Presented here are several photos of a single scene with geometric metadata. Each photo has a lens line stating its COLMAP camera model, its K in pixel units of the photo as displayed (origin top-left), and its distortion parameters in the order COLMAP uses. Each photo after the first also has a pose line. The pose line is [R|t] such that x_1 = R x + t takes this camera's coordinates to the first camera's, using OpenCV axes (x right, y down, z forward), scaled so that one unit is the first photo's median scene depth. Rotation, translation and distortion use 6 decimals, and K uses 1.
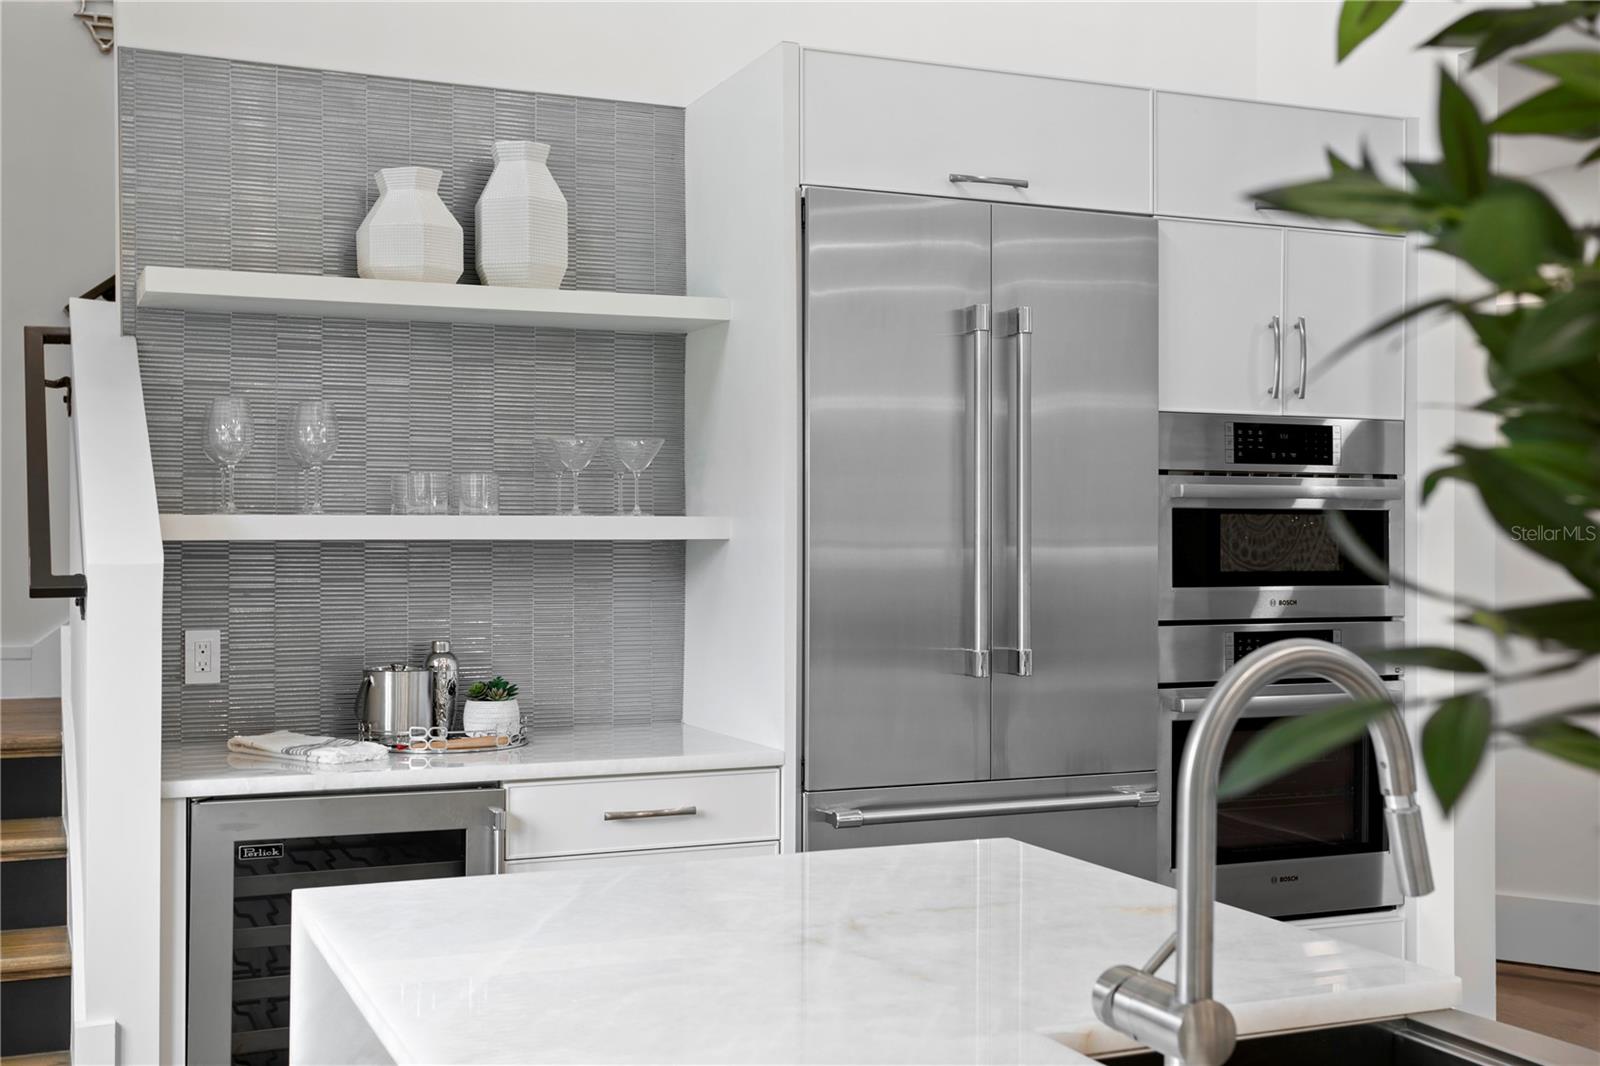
lens RADIAL K [[1776.6, 0, 800.0], [0, 1776.6, 533.0], [0, 0, 1]] dist [0.017210, 0.018396]
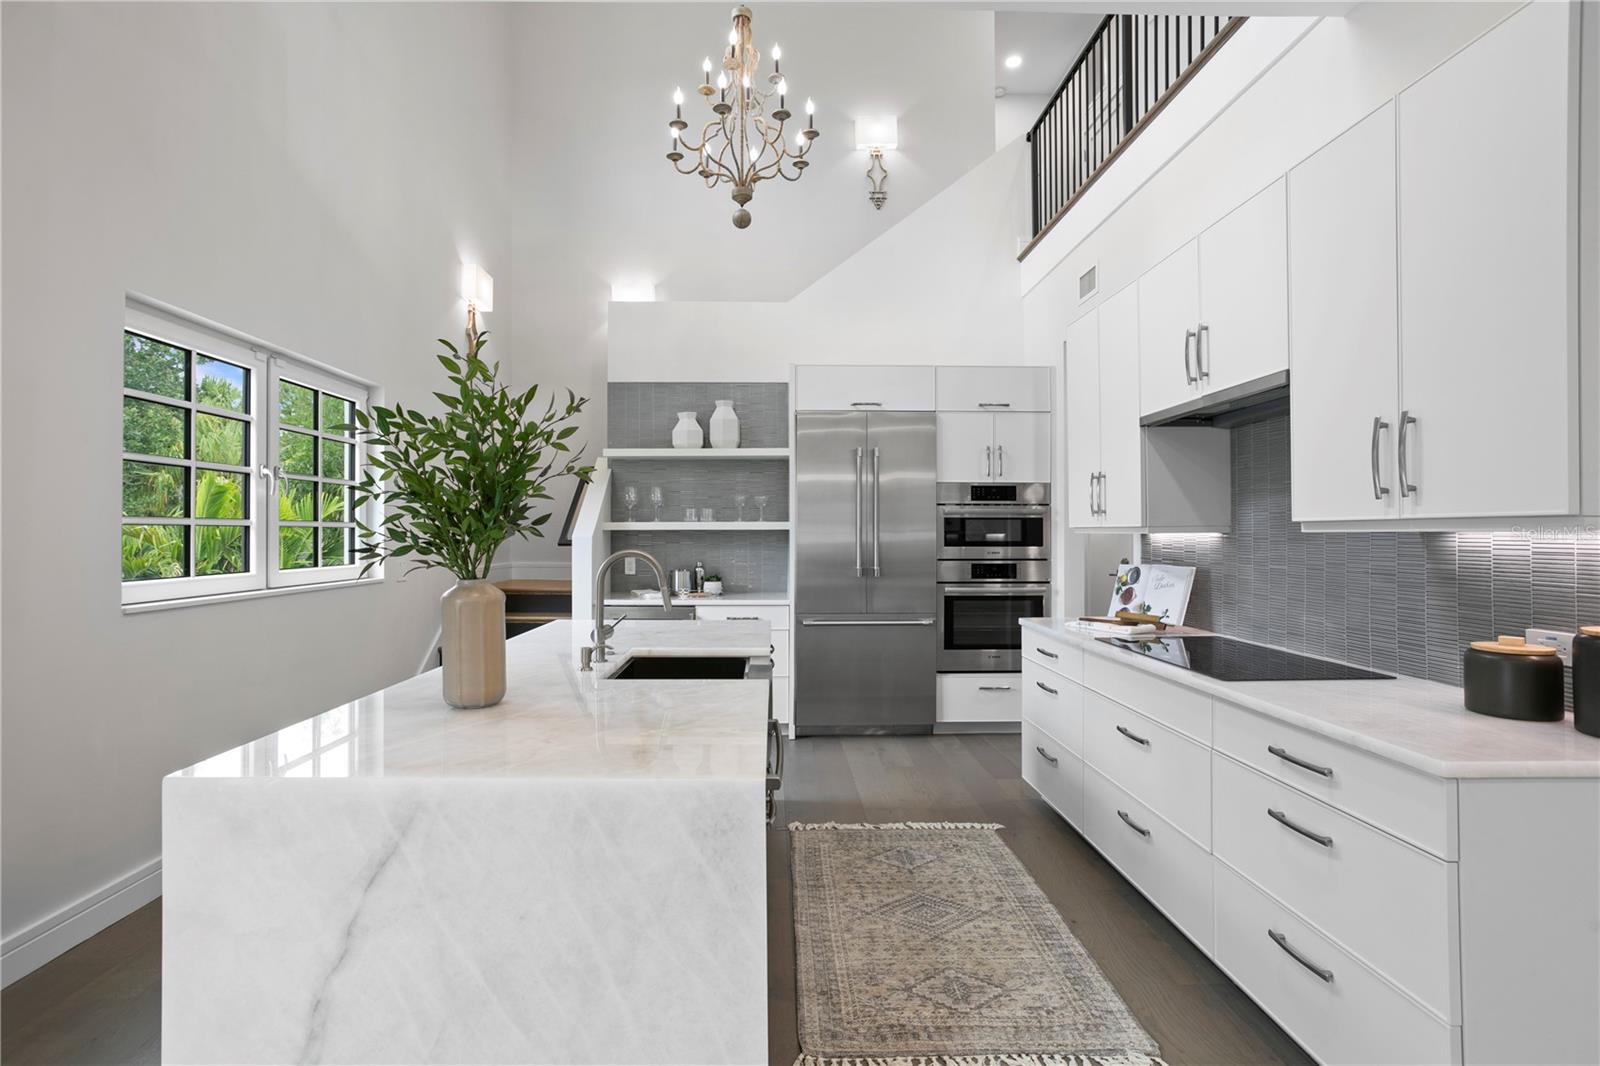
lens RADIAL K [[775.6, 0, 800.0], [0, 775.6, 533.0], [0, 0, 1]] dist [-0.068628, 0.050938]
pose [[0.926283, -0.000379, -0.376828, 0.478508], [0.002342, 0.999986, 0.004752, 0.003493], [0.376821, -0.005284, 0.926271, -0.196432]]
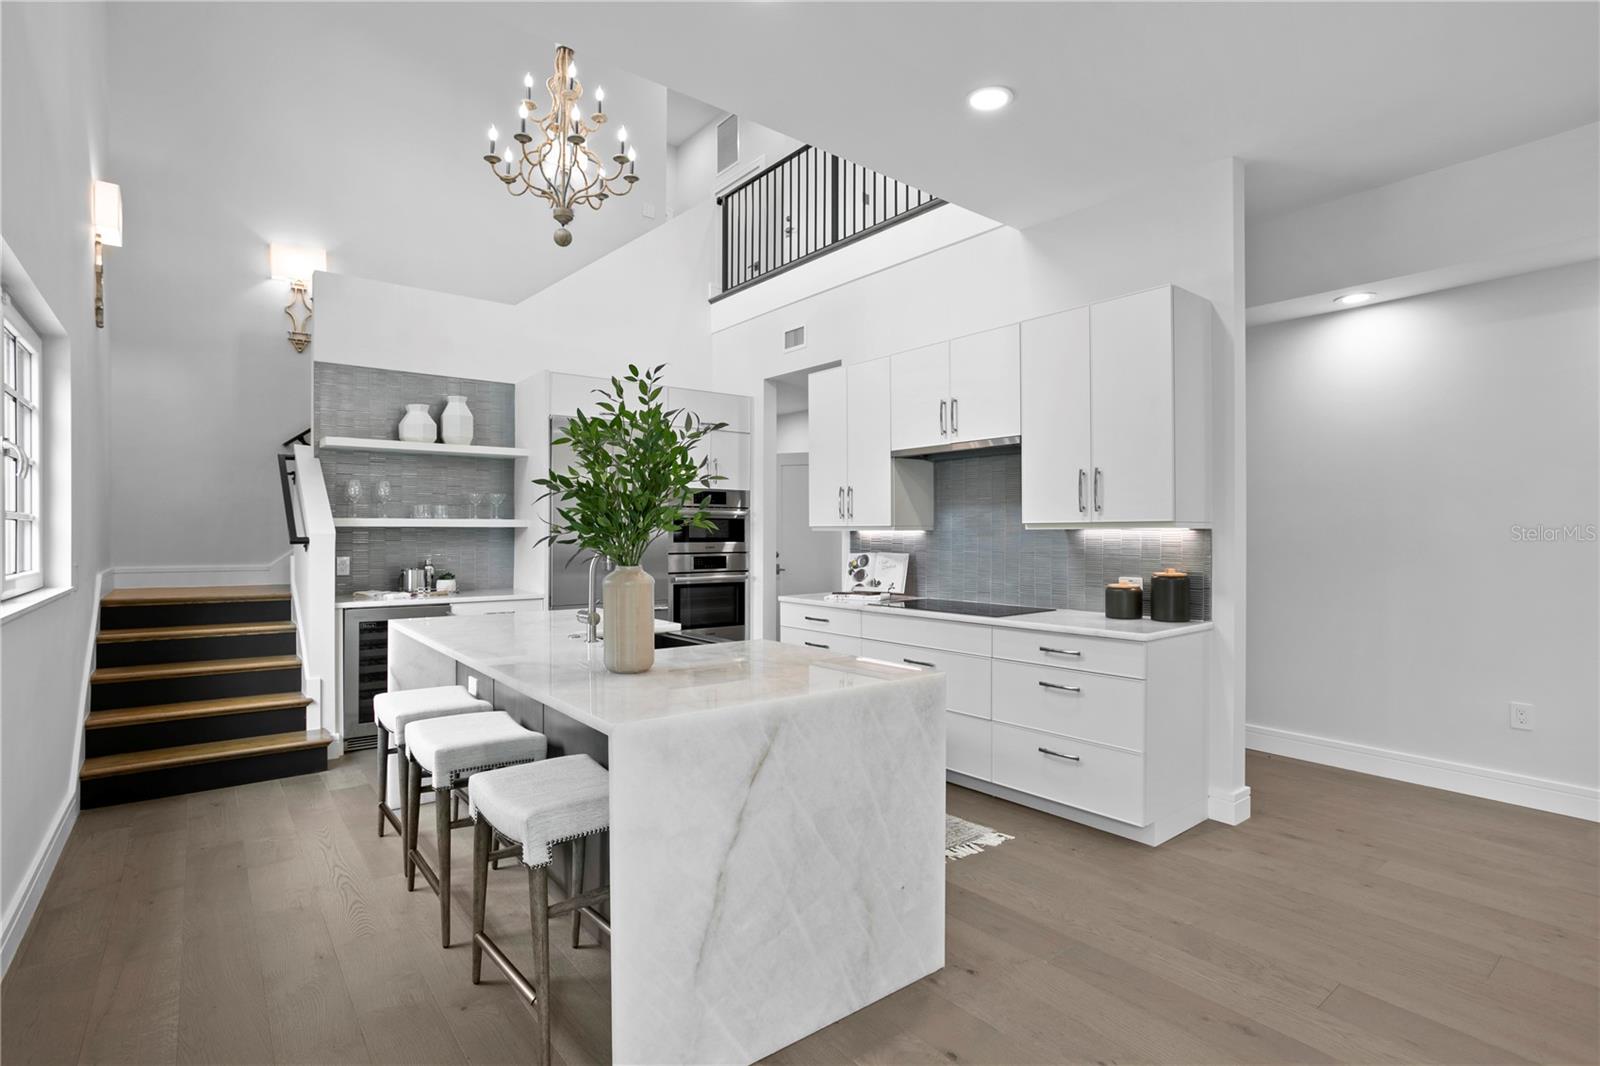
lens RADIAL K [[775.6, 0, 800.0], [0, 775.6, 533.0], [0, 0, 1]] dist [-0.068628, 0.050938]
pose [[0.965762, 0.001159, 0.259428, 0.071453], [-0.002328, 0.999988, 0.004200, 0.007570], [-0.259420, -0.004660, 0.965753, -0.423592]]
